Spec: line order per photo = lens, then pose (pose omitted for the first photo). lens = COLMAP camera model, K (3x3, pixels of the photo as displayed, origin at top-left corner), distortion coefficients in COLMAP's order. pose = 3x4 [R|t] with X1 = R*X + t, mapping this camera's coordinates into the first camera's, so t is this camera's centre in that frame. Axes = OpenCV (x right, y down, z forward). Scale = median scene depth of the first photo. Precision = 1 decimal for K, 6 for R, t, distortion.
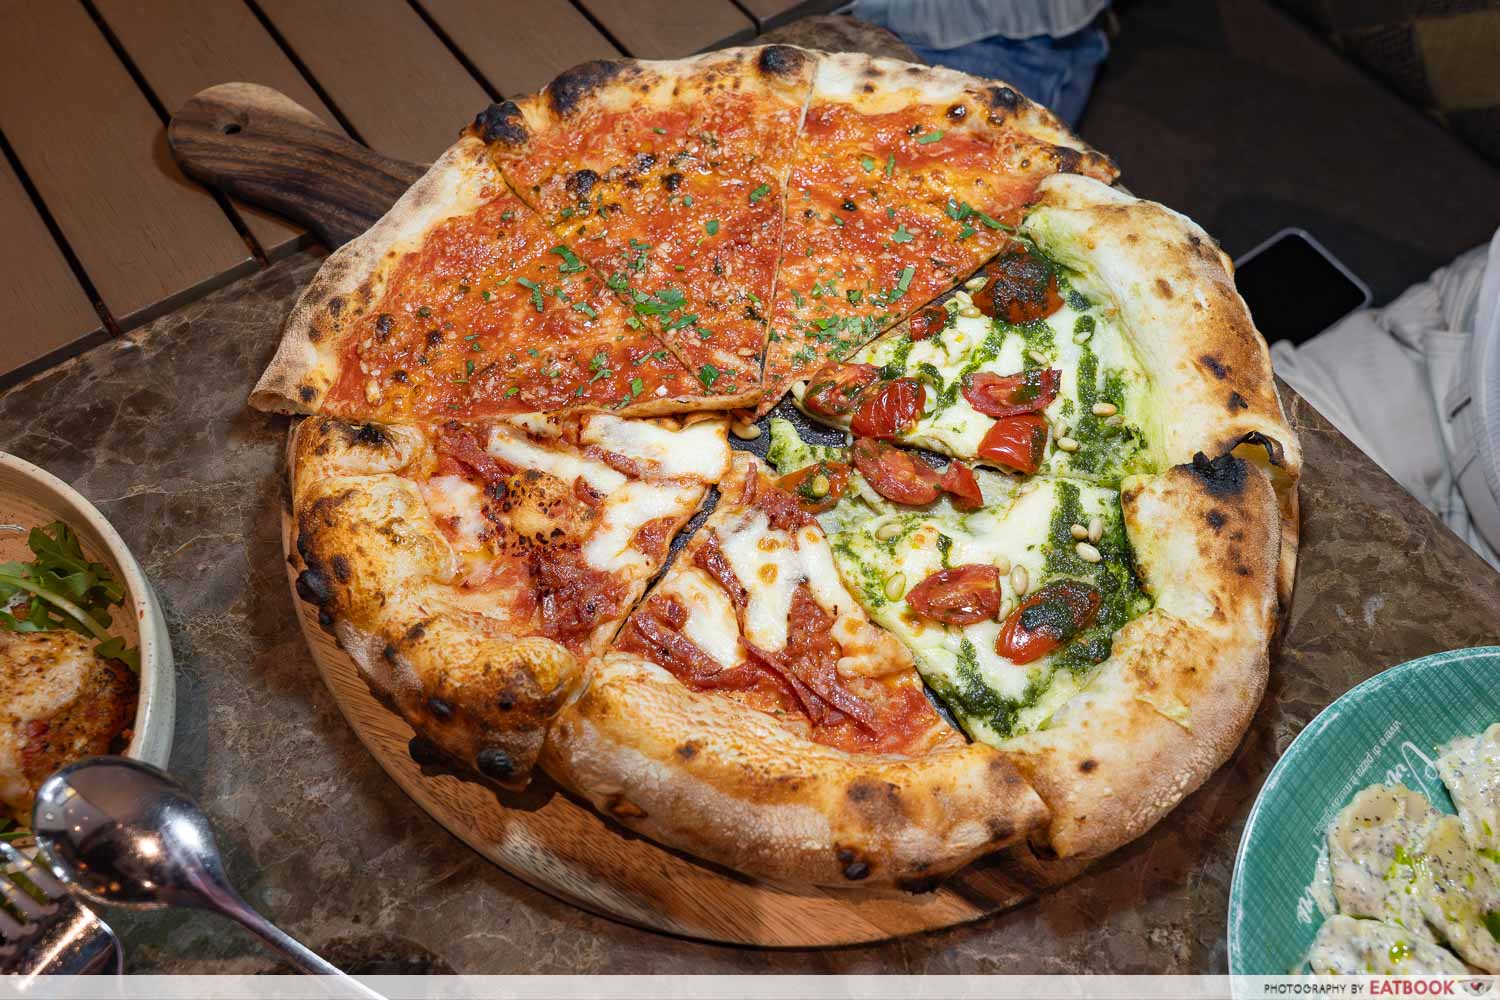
lens RADIAL K [[1068.8, 0, 750.4], [0, 1068.8, 501.1], [0, 0, 1]] dist [-0.000315, -0.000262]
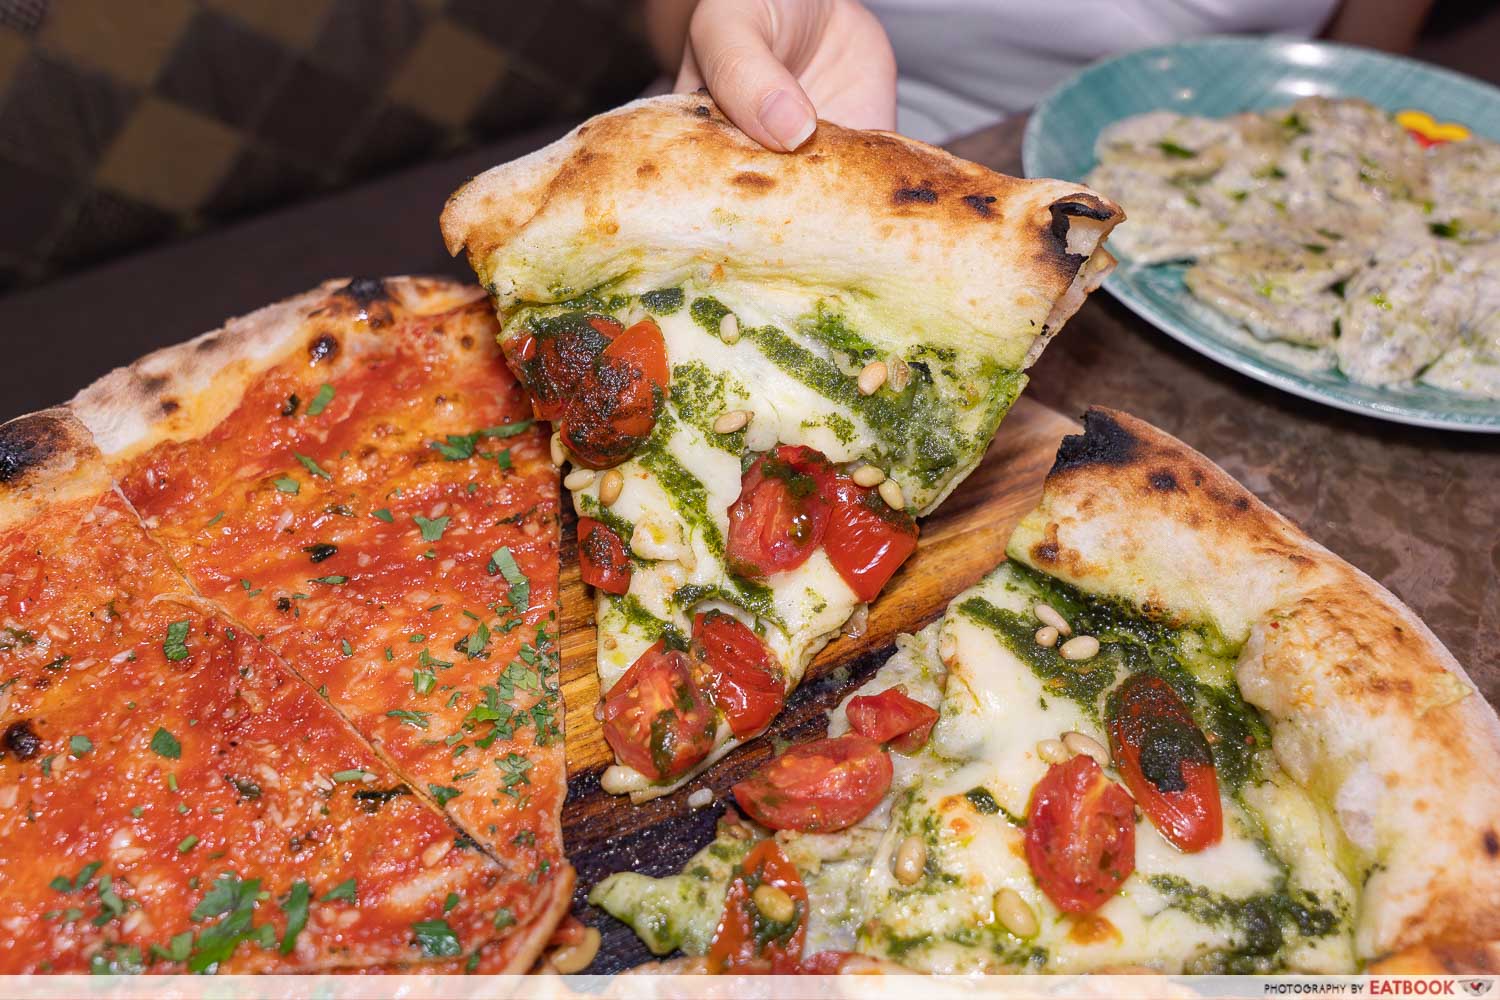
lens RADIAL K [[1252.1, 0, 749.2], [0, 1252.1, 498.3], [0, 0, 1]] dist [-0.001262, -0.002655]
pose [[0.554146, -0.603055, 0.573800, -0.173776], [0.721933, 0.691339, 0.029381, -0.178204], [-0.414409, 0.397964, 0.818468, 0.410381]]
